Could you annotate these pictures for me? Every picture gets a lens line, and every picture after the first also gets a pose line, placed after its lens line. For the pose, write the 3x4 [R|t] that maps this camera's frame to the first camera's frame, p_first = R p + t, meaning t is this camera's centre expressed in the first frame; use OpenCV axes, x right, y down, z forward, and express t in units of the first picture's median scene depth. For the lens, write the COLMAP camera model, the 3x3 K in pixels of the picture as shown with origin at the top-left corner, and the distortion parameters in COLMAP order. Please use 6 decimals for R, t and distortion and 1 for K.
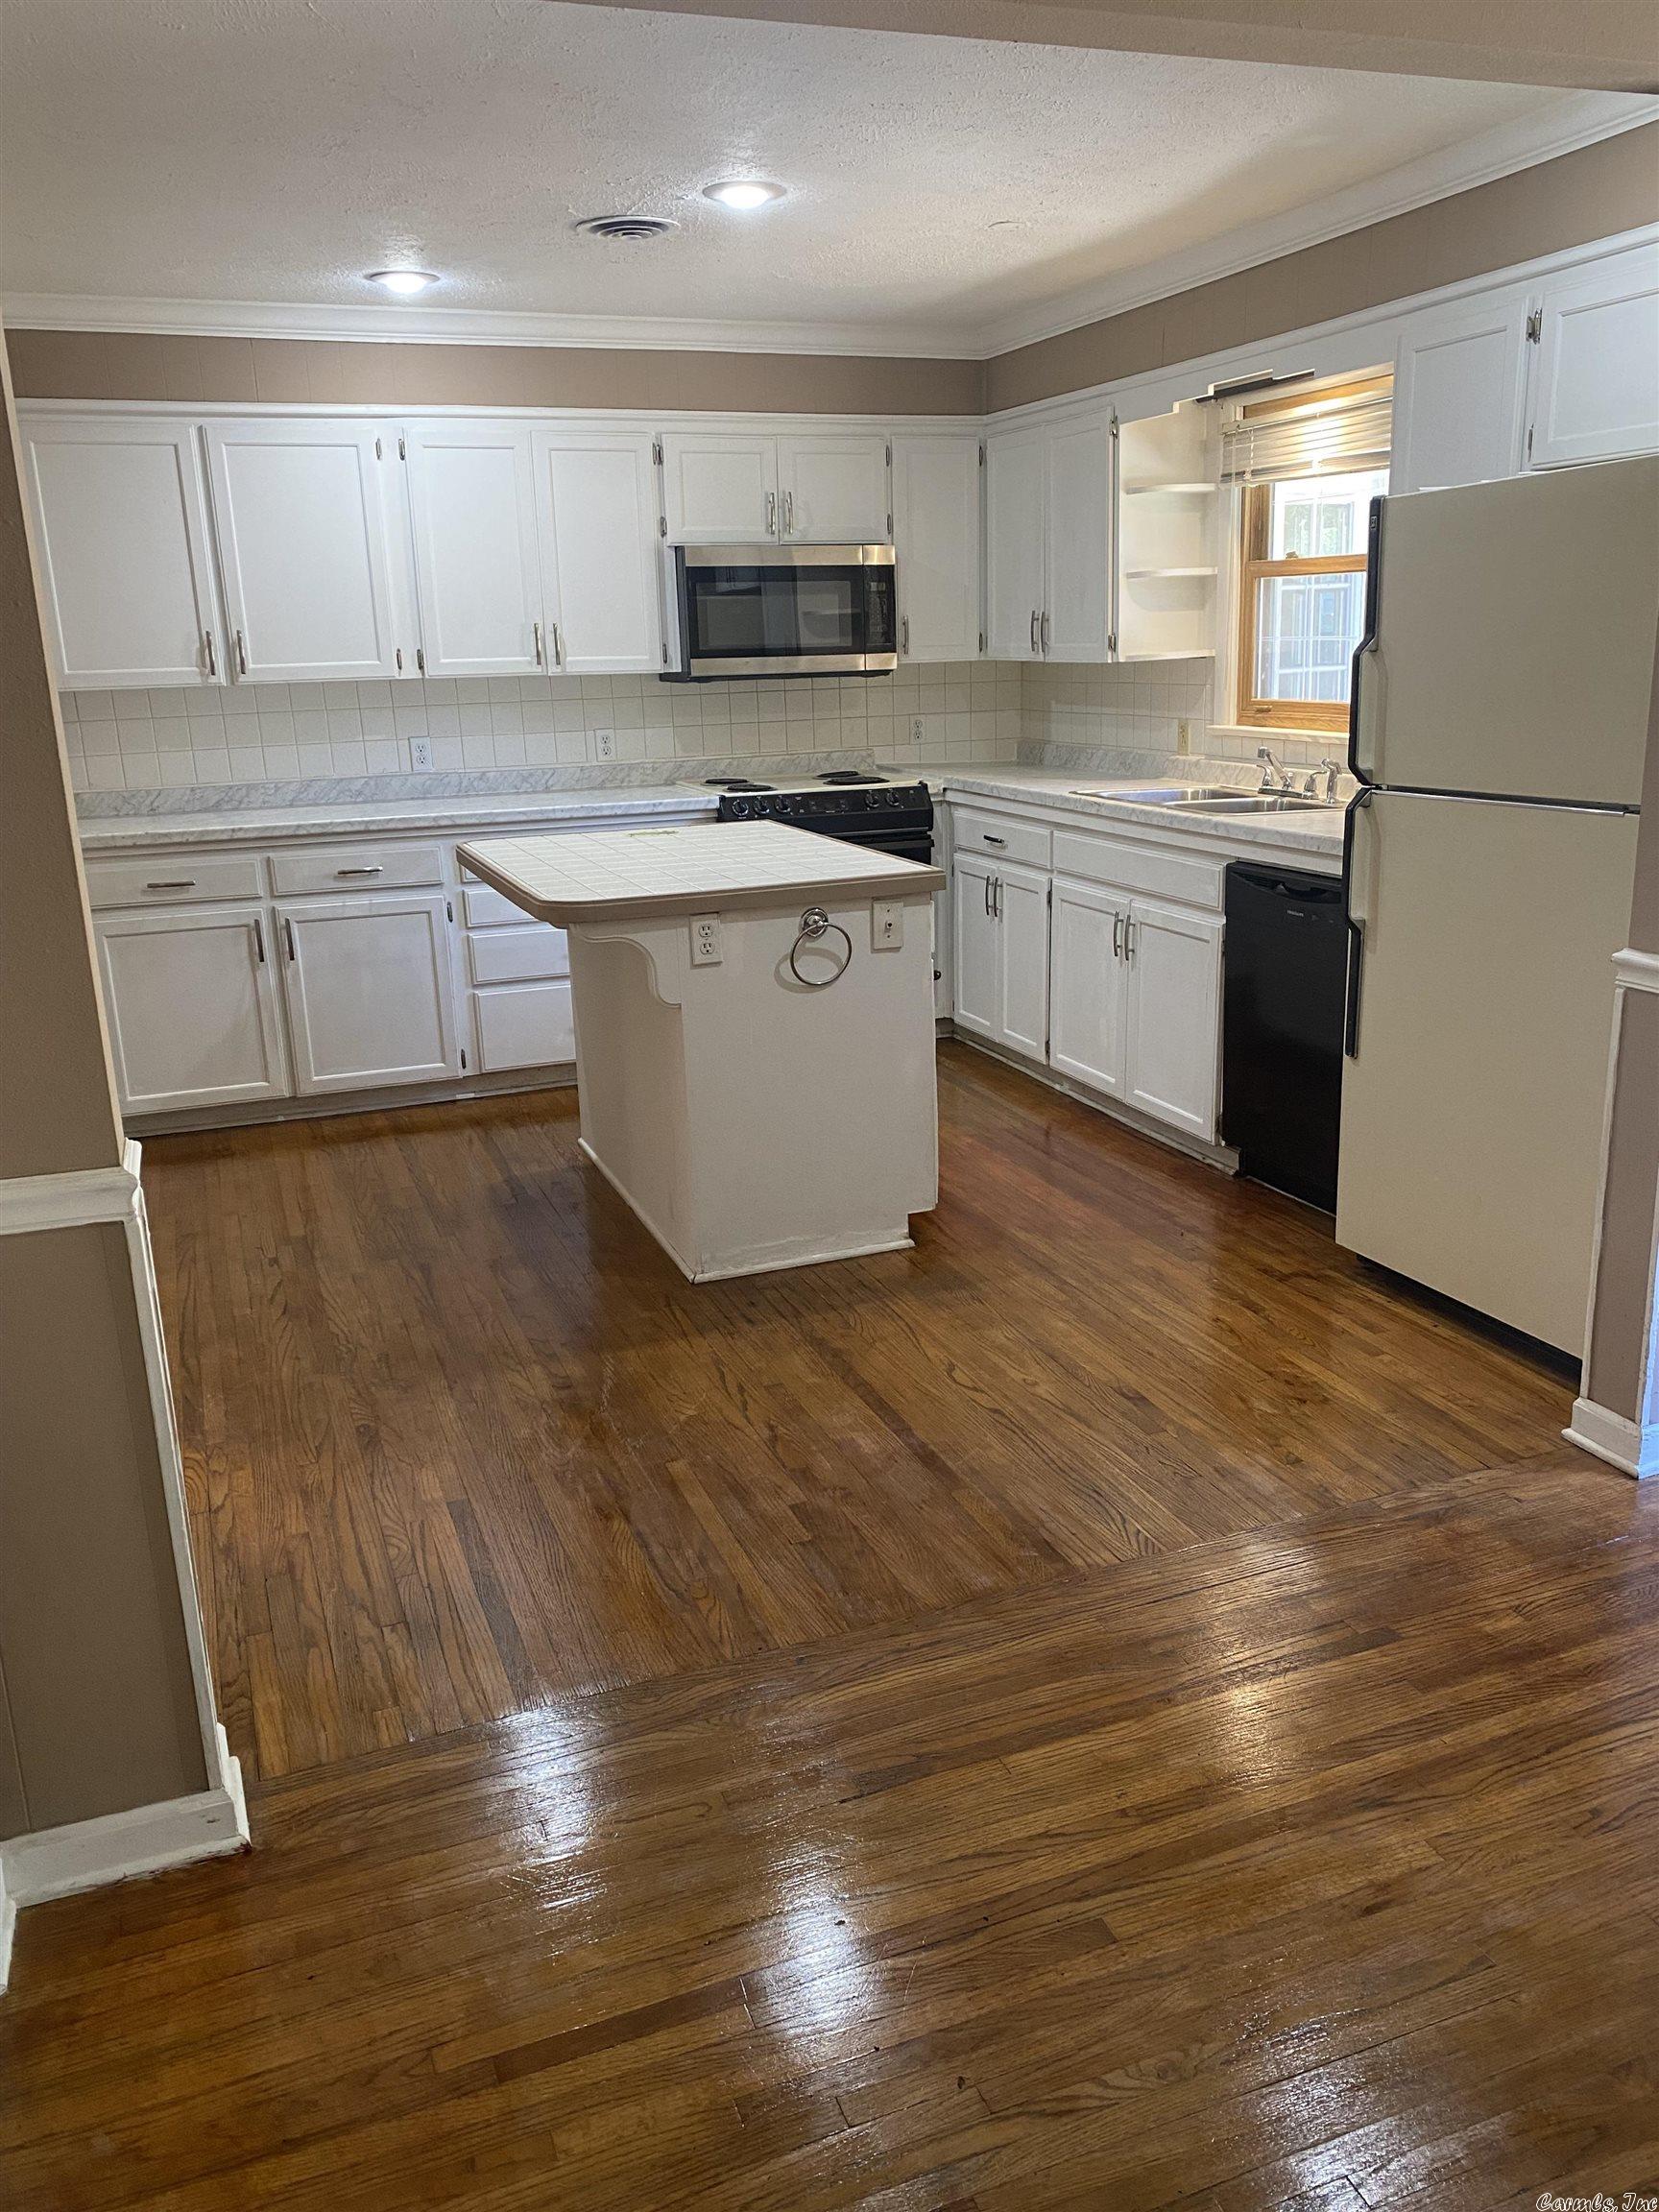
lens RADIAL K [[1691.9, 0, 822.3], [0, 1691.9, 1112.2], [0, 0, 1]] dist [0.035778, -0.016375]
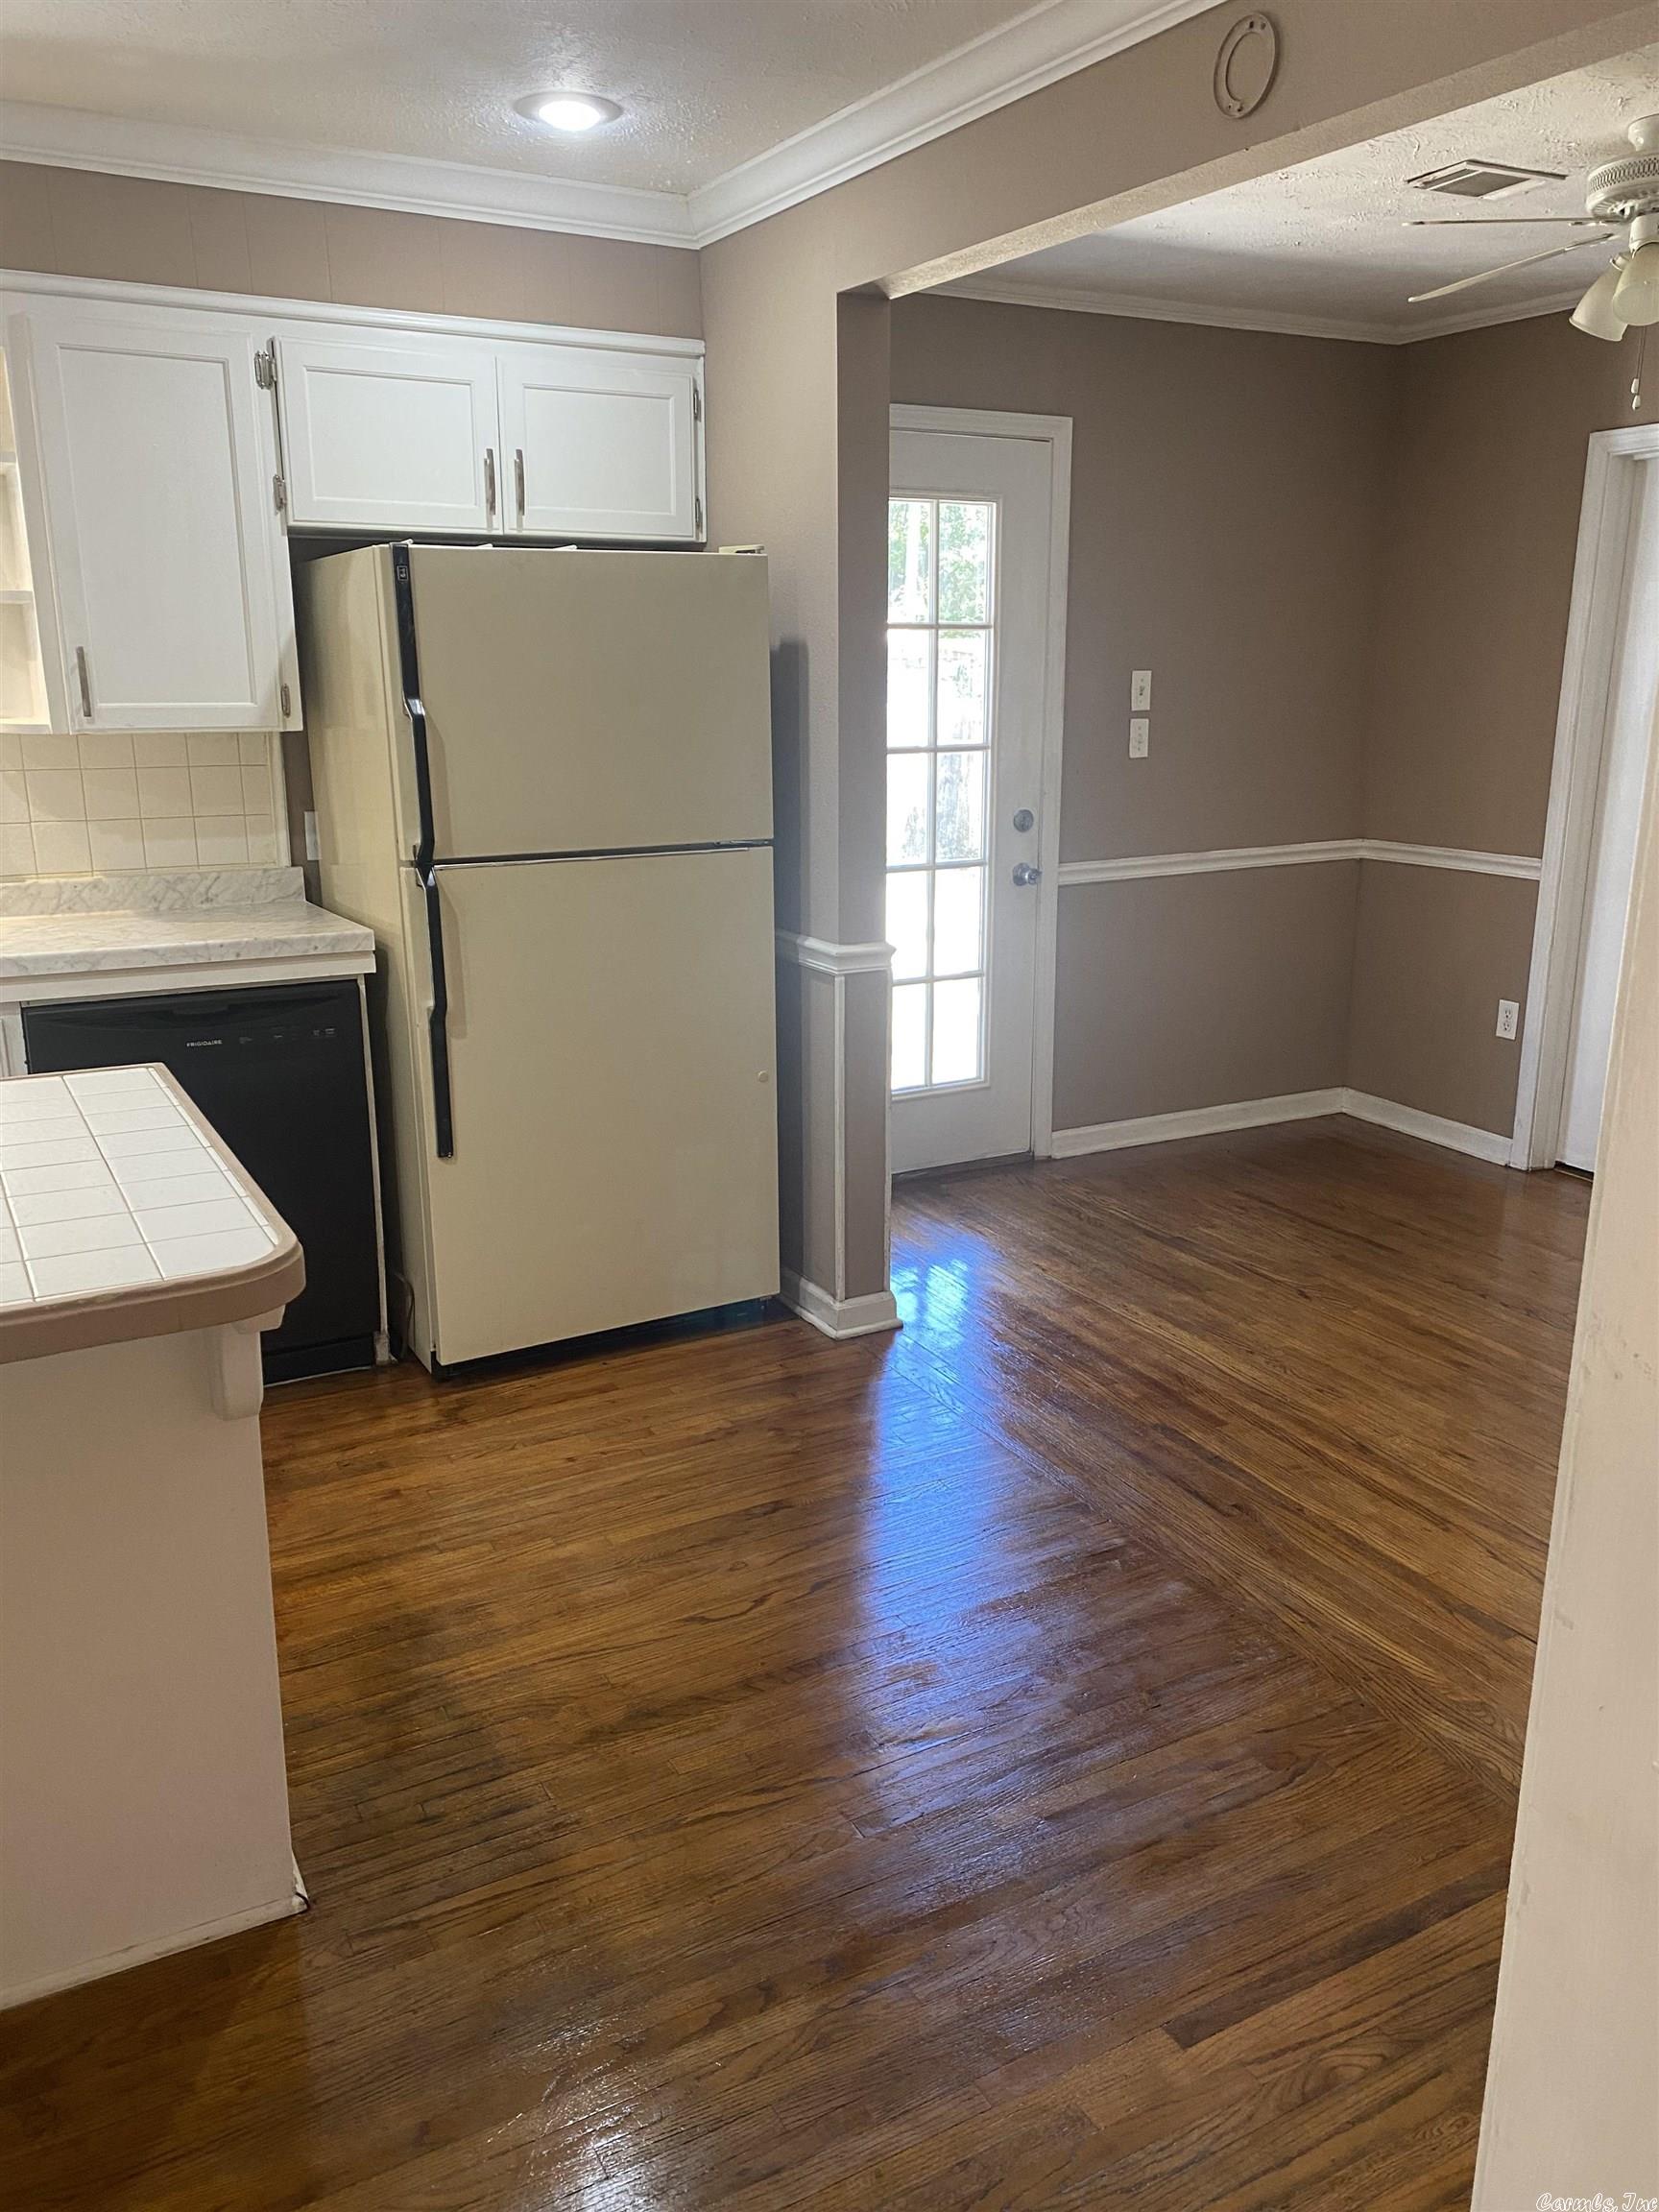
lens RADIAL K [[1691.9, 0, 820.5], [0, 1691.9, 1100.1], [0, 0, 1]] dist [0.035778, -0.016375]
pose [[-0.141516, -0.222628, 0.964578, -0.799660], [0.270113, 0.928726, 0.253982, -0.323648], [-0.952372, 0.296488, -0.071295, 1.155132]]
